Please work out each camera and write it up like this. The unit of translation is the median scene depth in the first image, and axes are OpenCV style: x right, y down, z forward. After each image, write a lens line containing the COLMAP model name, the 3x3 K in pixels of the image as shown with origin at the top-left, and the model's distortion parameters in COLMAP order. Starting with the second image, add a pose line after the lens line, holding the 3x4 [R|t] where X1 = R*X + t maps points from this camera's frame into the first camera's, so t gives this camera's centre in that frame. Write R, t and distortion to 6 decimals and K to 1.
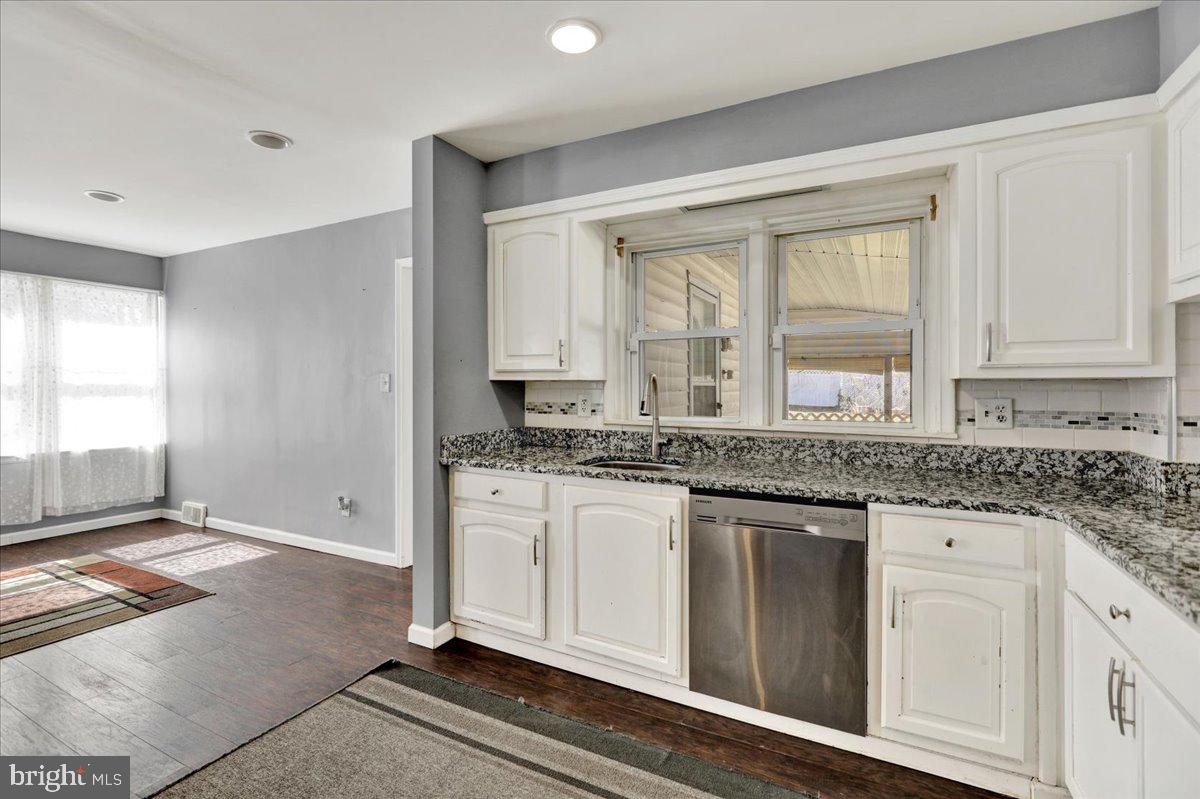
lens RADIAL K [[554.6, 0, 606.8], [0, 554.6, 387.8], [0, 0, 1]] dist [0.000942, 0.000483]
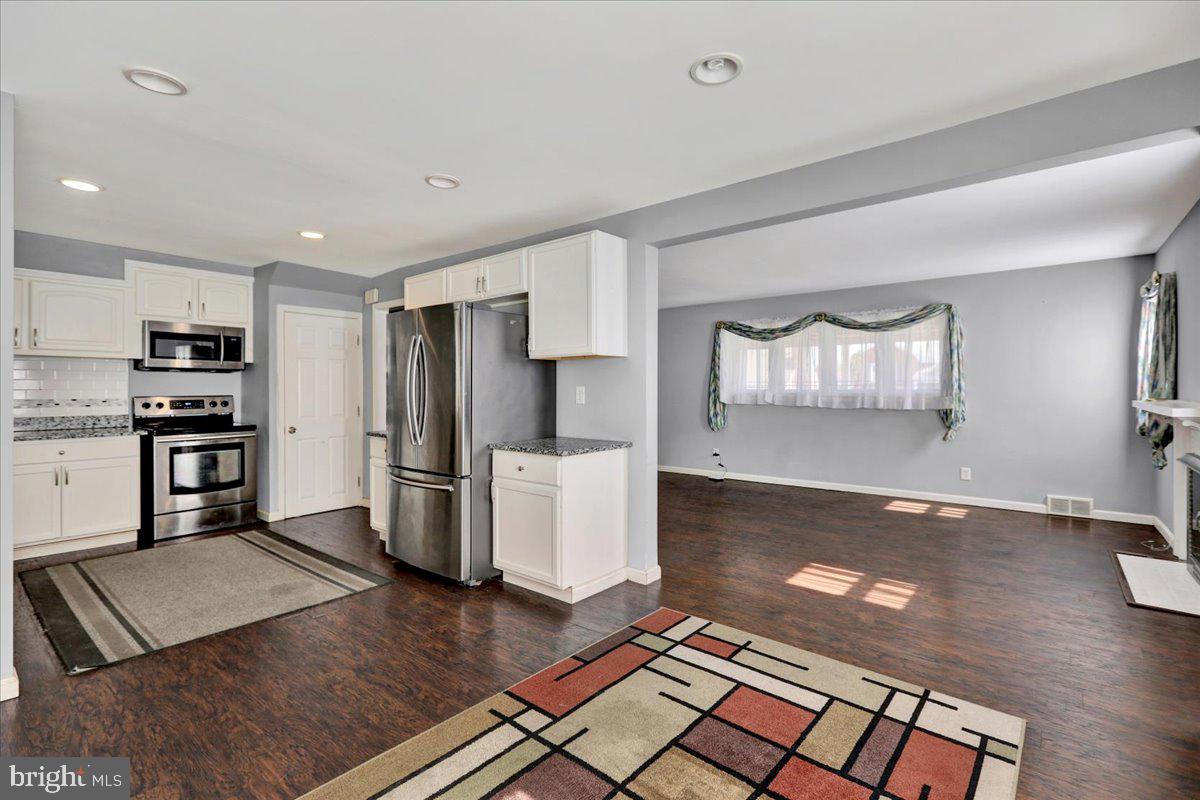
lens RADIAL K [[554.6, 0, 605.0], [0, 554.6, 392.0], [0, 0, 1]] dist [0.000942, 0.000483]
pose [[-0.977611, -0.004391, 0.210376, -1.445785], [-0.002352, 0.999948, 0.009943, -0.010641], [-0.210408, 0.009225, -0.977570, 1.688649]]
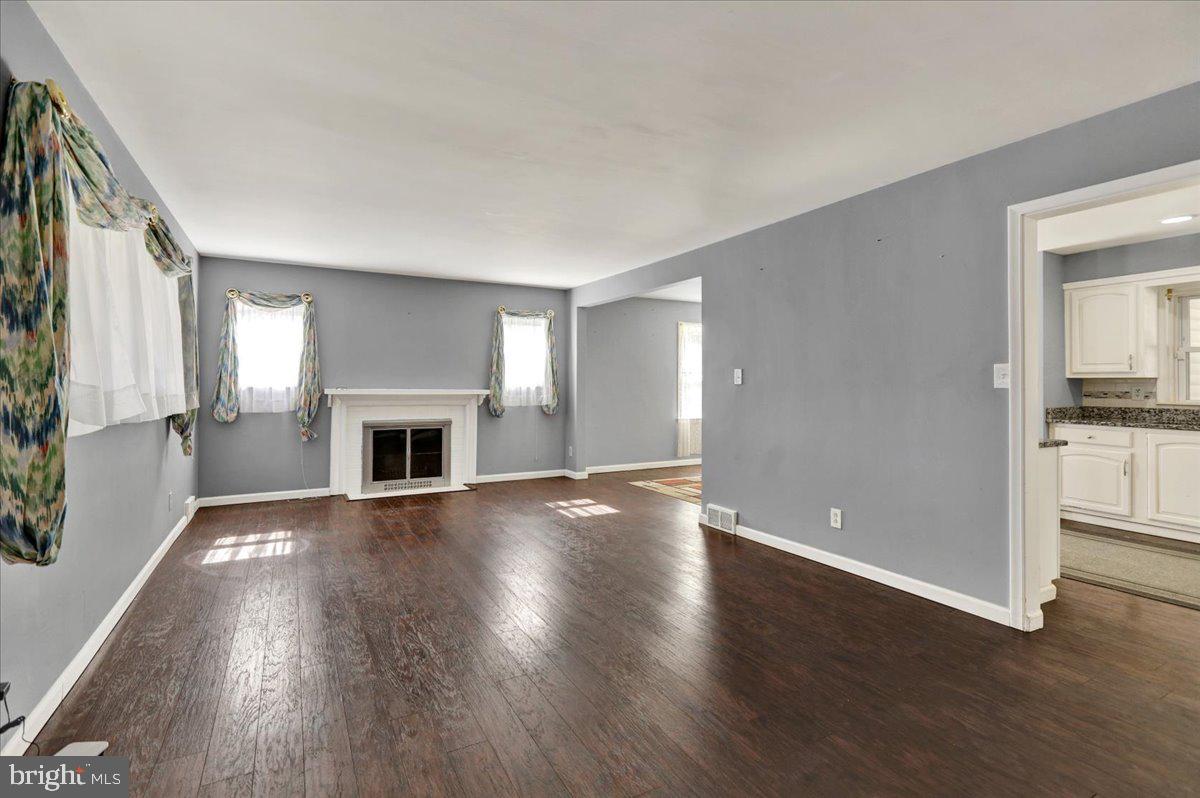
lens RADIAL K [[554.6, 0, 598.9], [0, 554.6, 380.1], [0, 0, 1]] dist [0.000942, 0.000483]
pose [[0.821103, -0.007562, -0.570731, -0.489230], [-0.000304, 0.999906, -0.013687, 0.019329], [0.570781, 0.011412, 0.821023, -1.488143]]
